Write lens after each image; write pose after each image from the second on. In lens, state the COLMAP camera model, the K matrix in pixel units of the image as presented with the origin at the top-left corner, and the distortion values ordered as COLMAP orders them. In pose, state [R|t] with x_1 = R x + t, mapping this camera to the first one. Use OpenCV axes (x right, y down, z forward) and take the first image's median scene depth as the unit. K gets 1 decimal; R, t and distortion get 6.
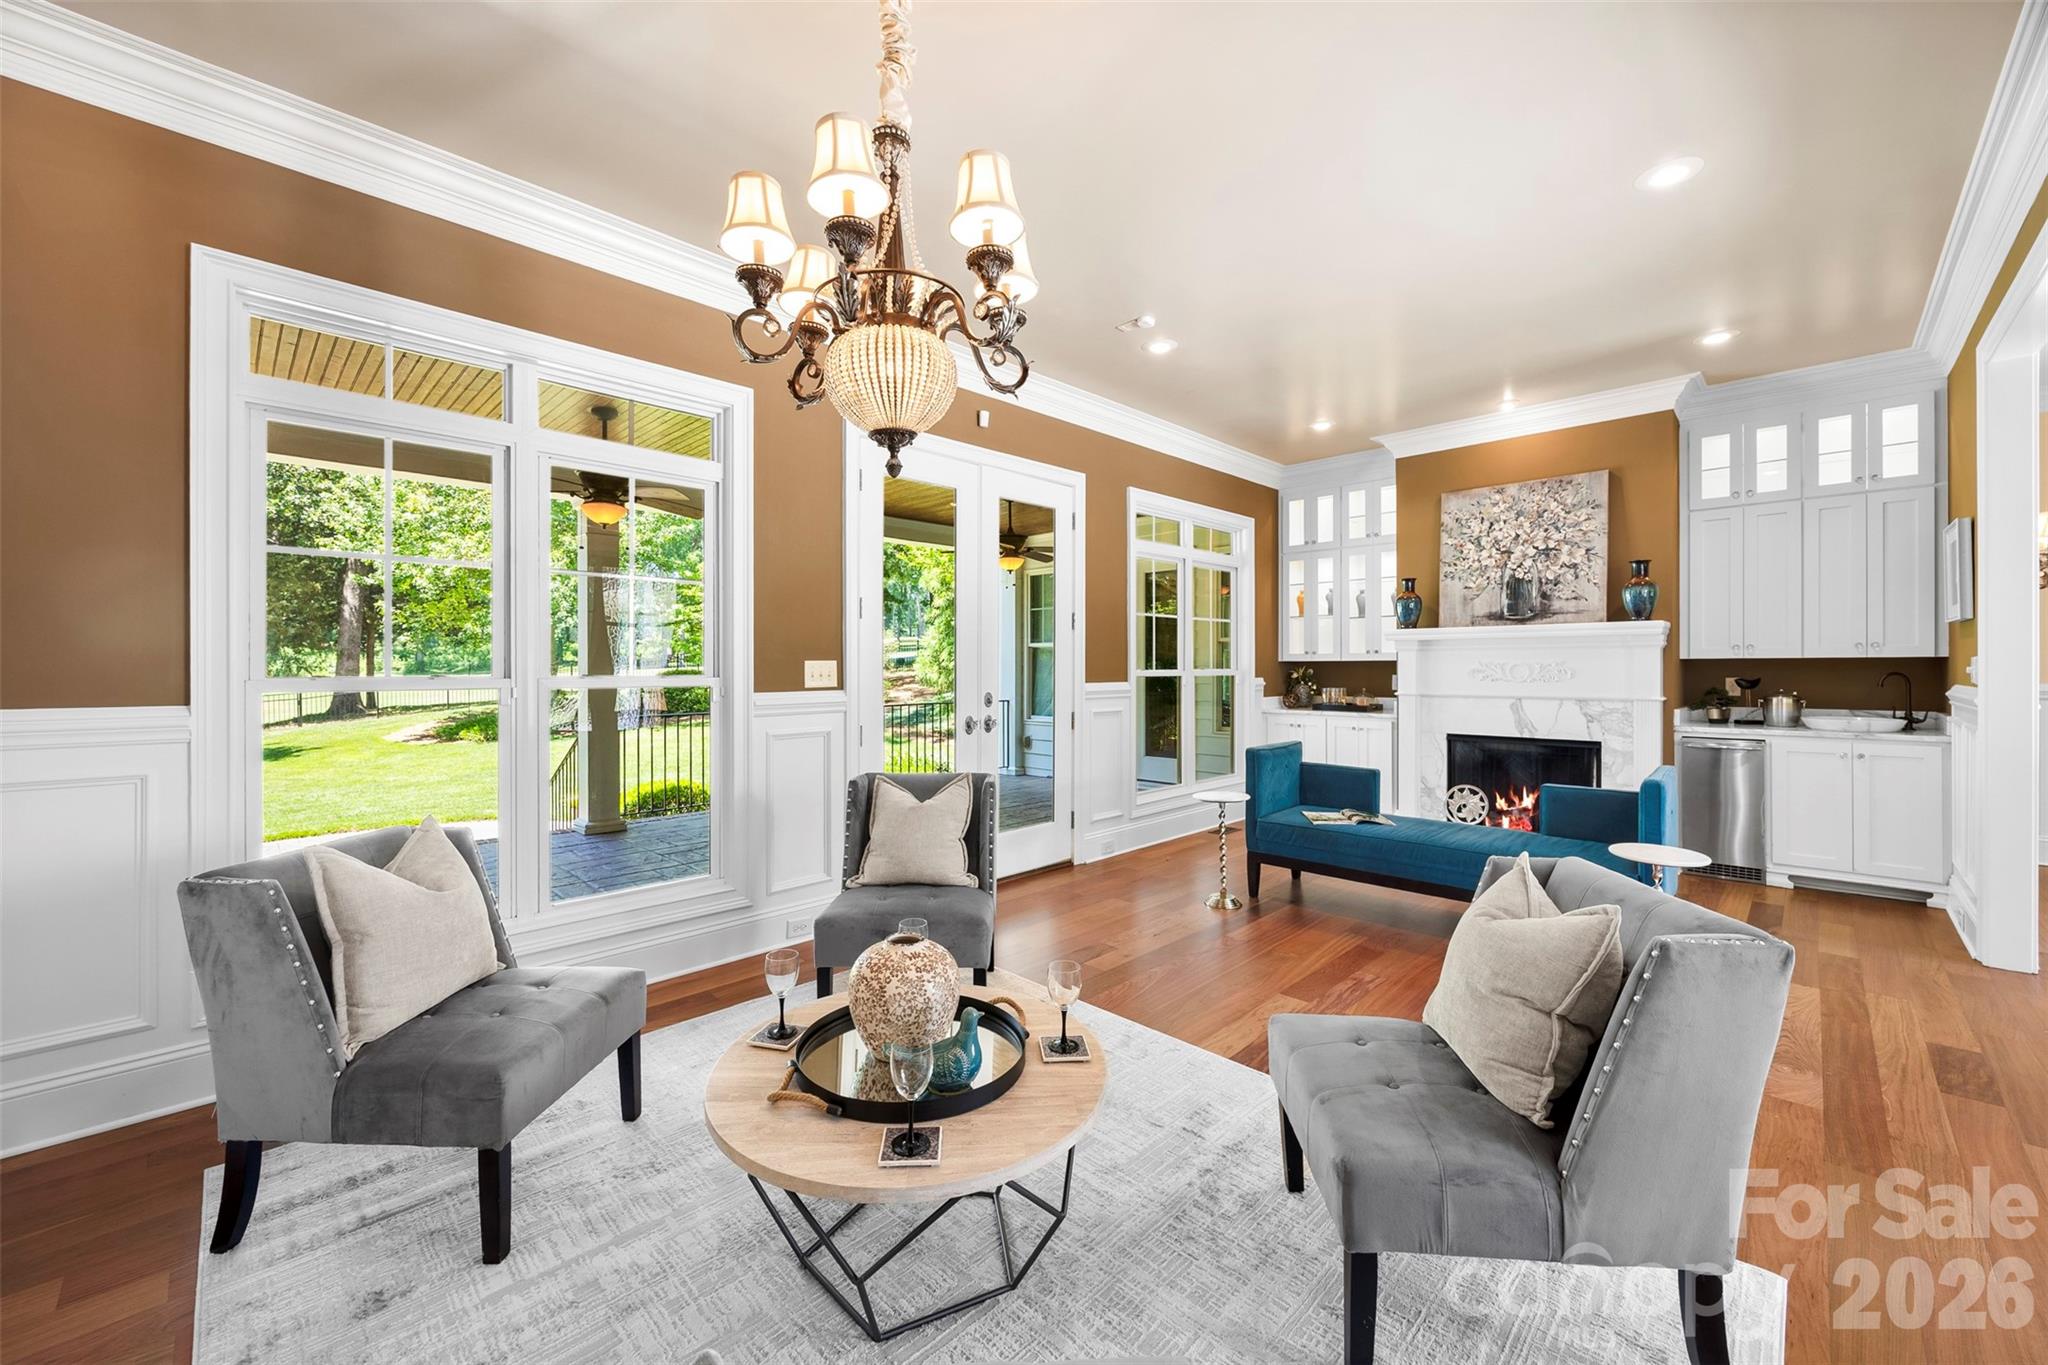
lens RADIAL K [[789.9, 0, 1005.9], [0, 789.9, 667.9], [0, 0, 1]] dist [-0.002918, -0.001966]
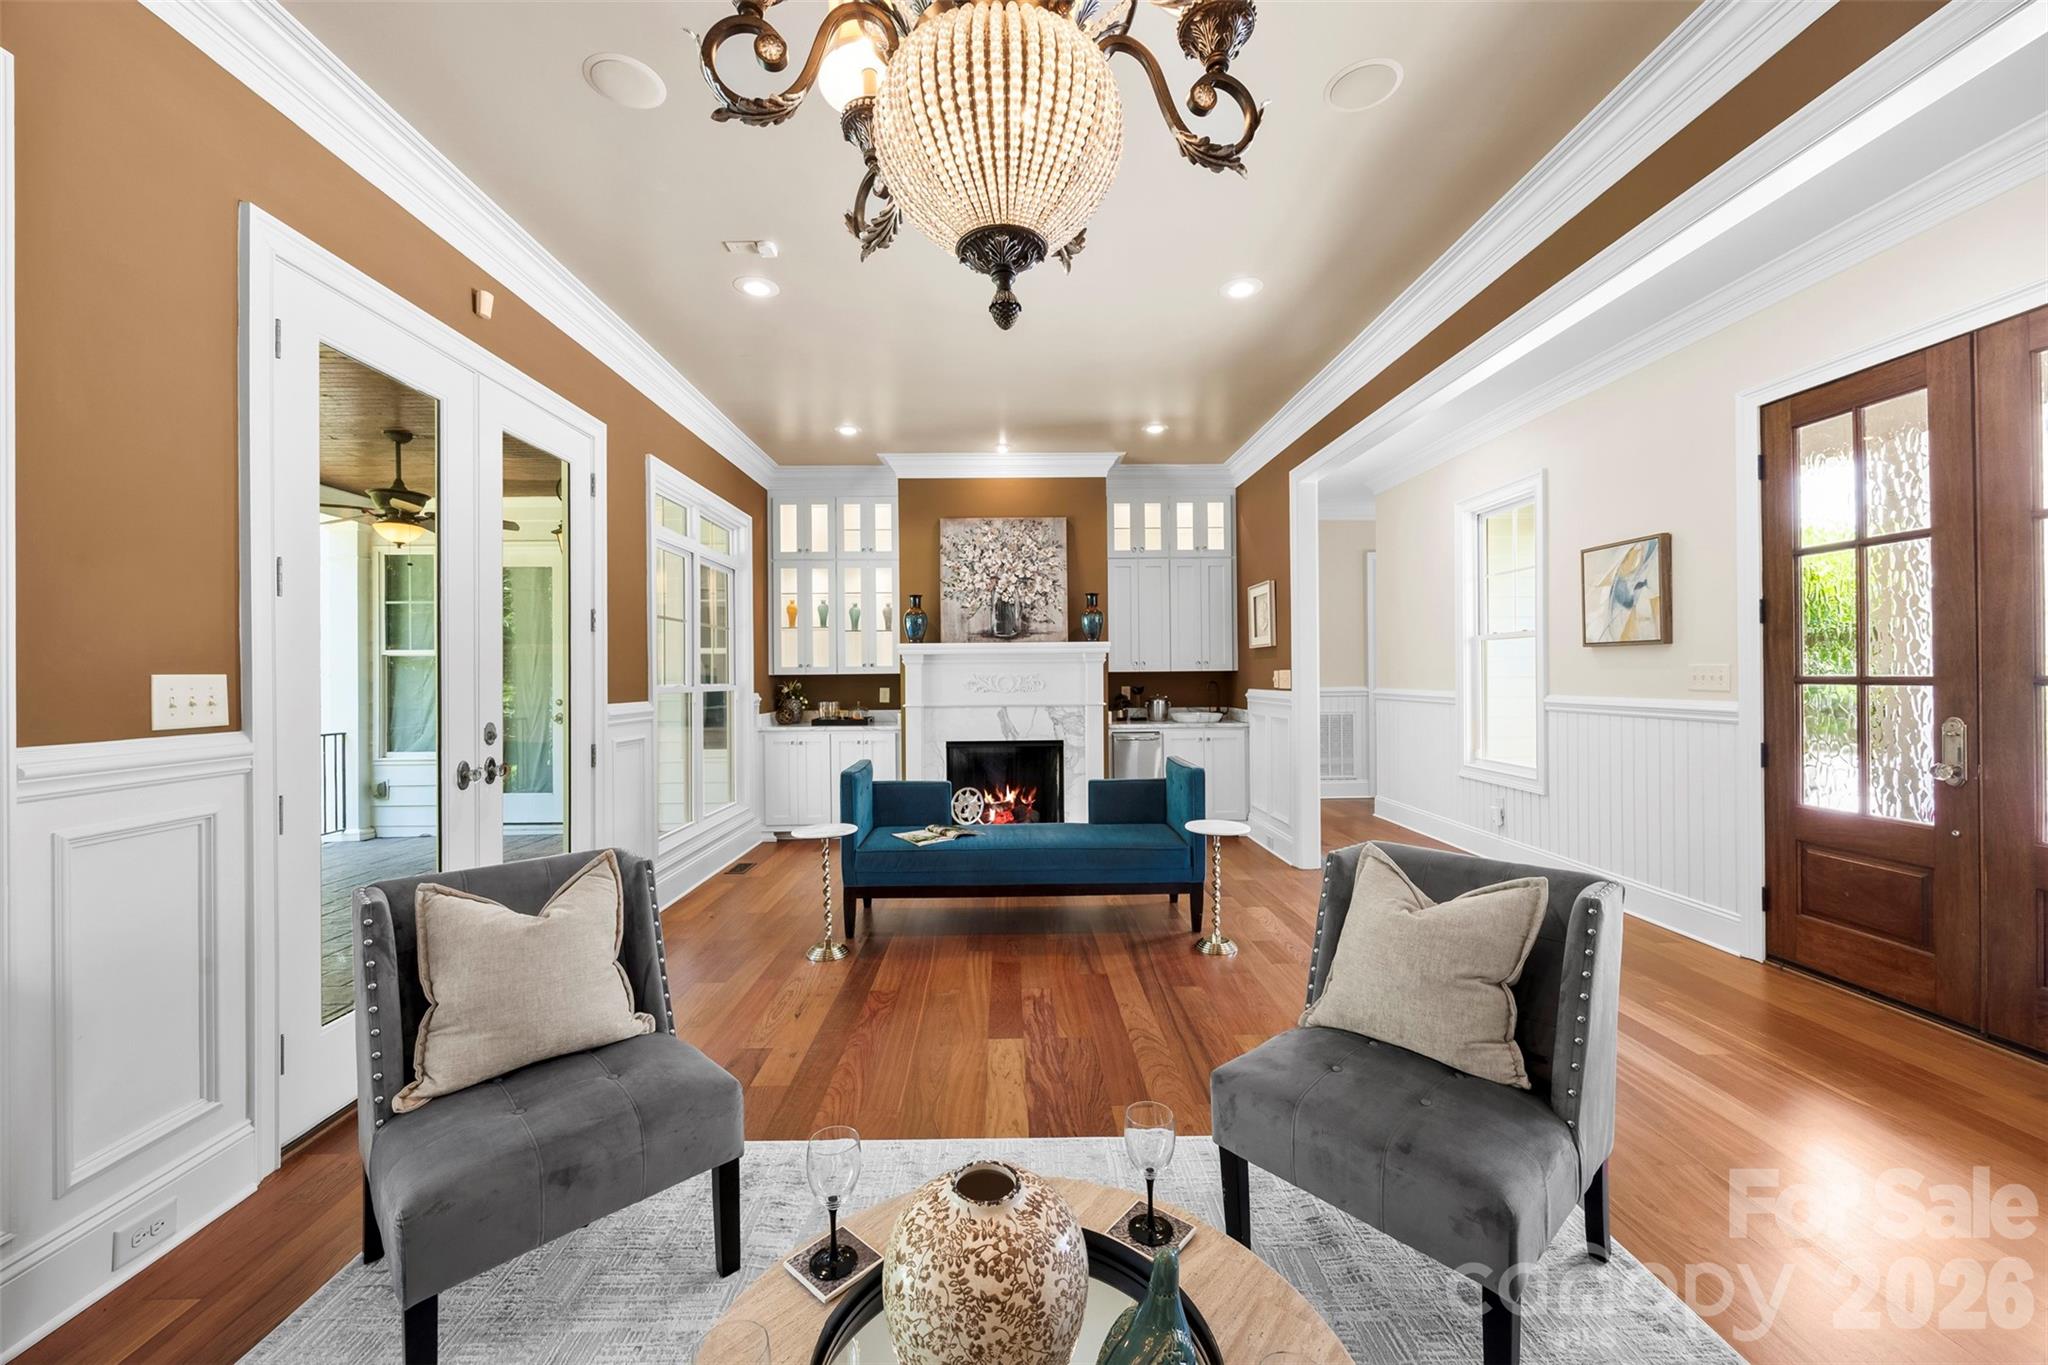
lens RADIAL K [[789.9, 0, 1024.5], [0, 789.9, 675.7], [0, 0, 1]] dist [-0.002918, -0.001966]
pose [[0.688852, -0.003189, 0.724895, -0.166506], [0.008787, 0.999954, -0.003951, -0.001463], [-0.724848, 0.009092, 0.688849, 0.199104]]
